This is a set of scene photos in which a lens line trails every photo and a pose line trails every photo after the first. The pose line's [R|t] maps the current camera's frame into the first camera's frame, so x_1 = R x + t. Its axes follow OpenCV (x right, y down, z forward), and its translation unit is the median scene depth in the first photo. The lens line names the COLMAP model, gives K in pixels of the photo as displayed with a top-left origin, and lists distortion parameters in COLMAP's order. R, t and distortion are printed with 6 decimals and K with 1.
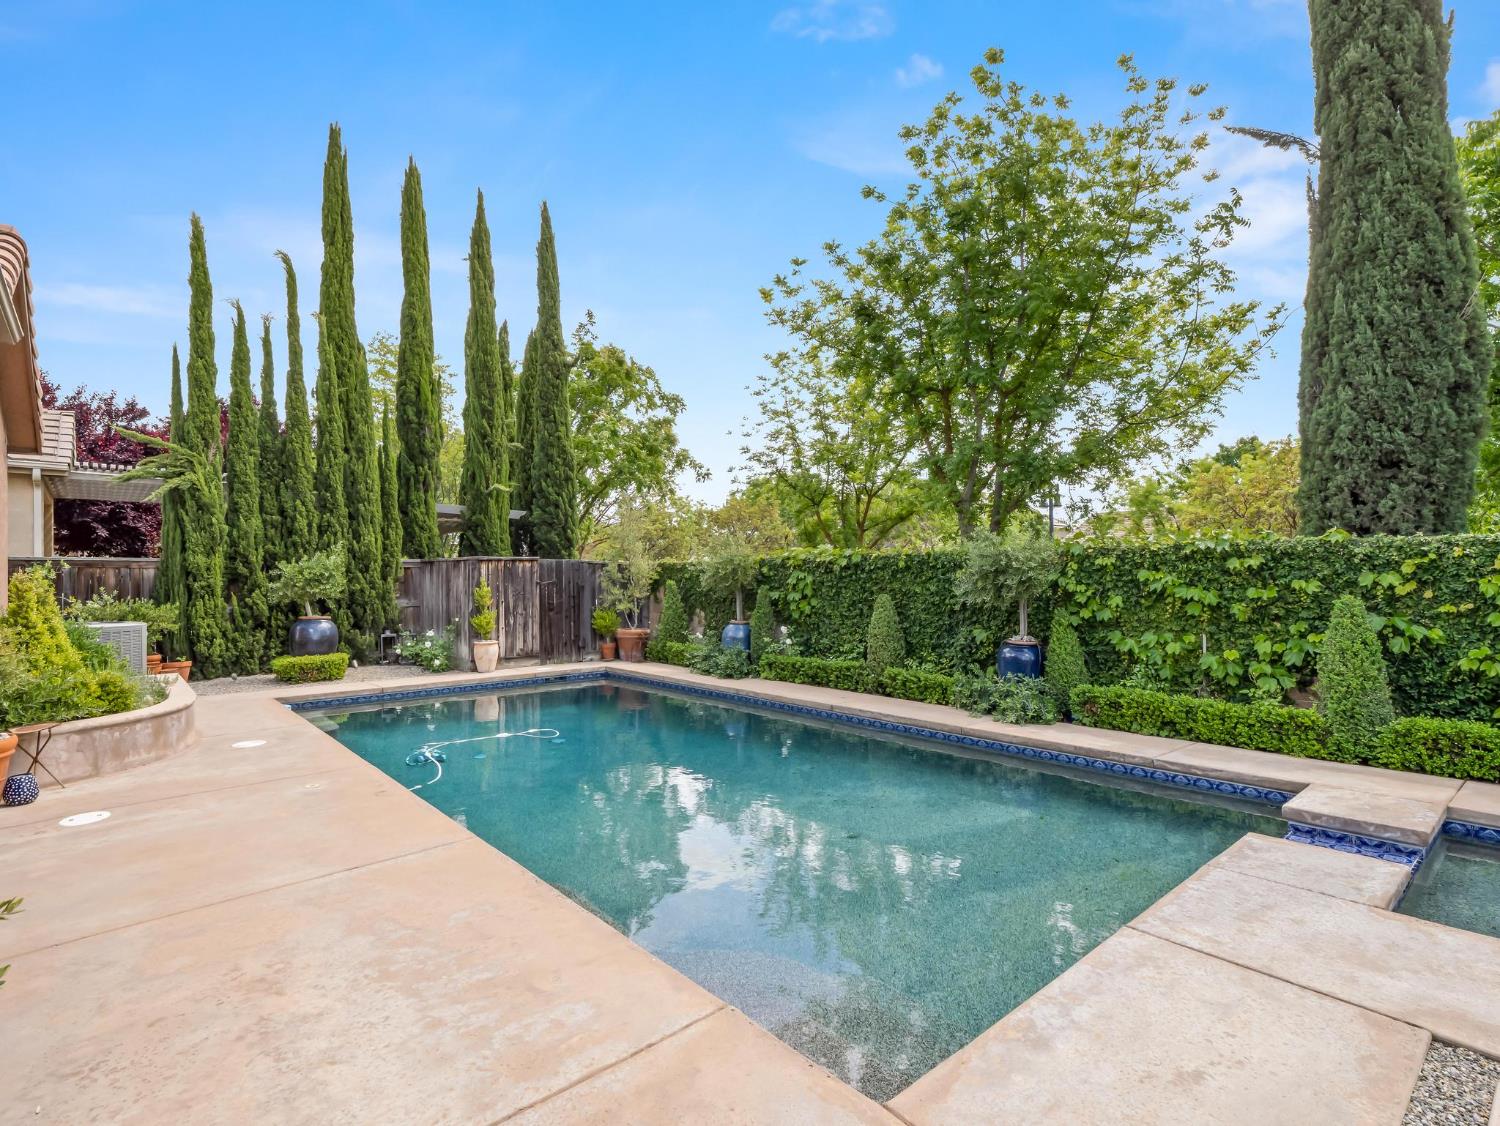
lens RADIAL K [[761.6, 0, 750.0], [0, 761.6, 563.0], [0, 0, 1]] dist [0.000347, -0.027383]
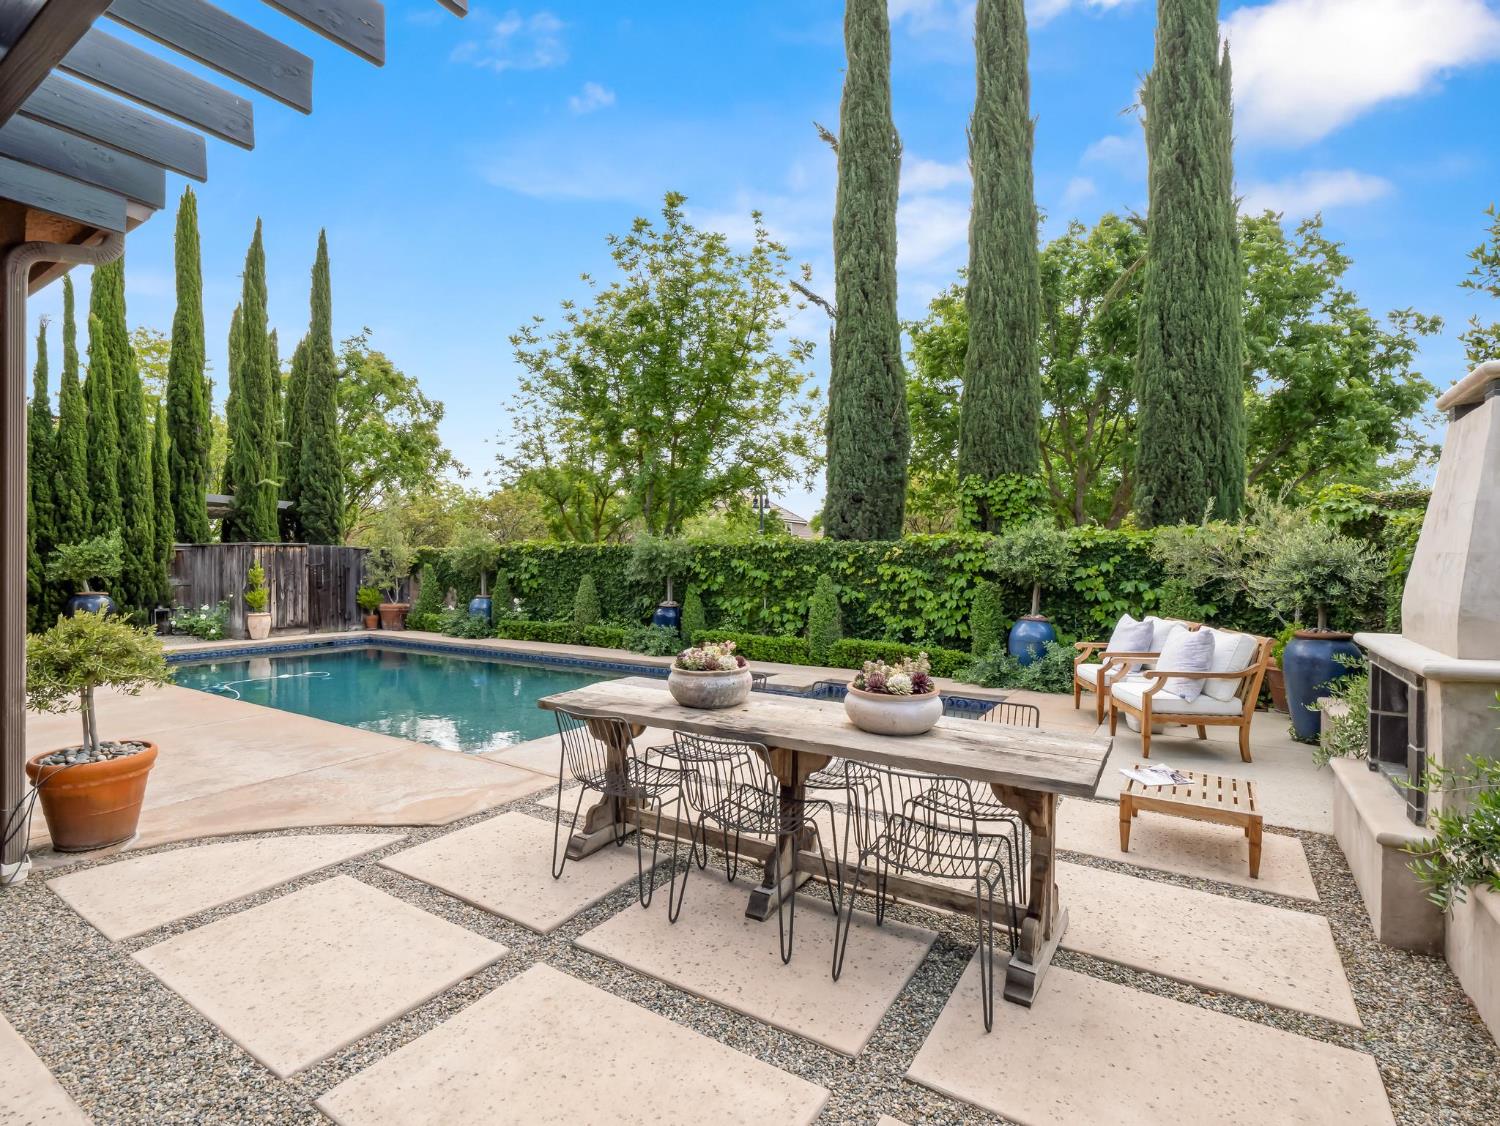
lens RADIAL K [[717.1, 0, 746.4], [0, 717.1, 556.3], [0, 0, 1]] dist [-0.022097, 0.000516]
pose [[0.956516, 0.010617, 0.291487, 0.057192], [-0.013061, 0.999894, 0.006440, -0.003779], [-0.291388, -0.009968, 0.956553, -0.279510]]
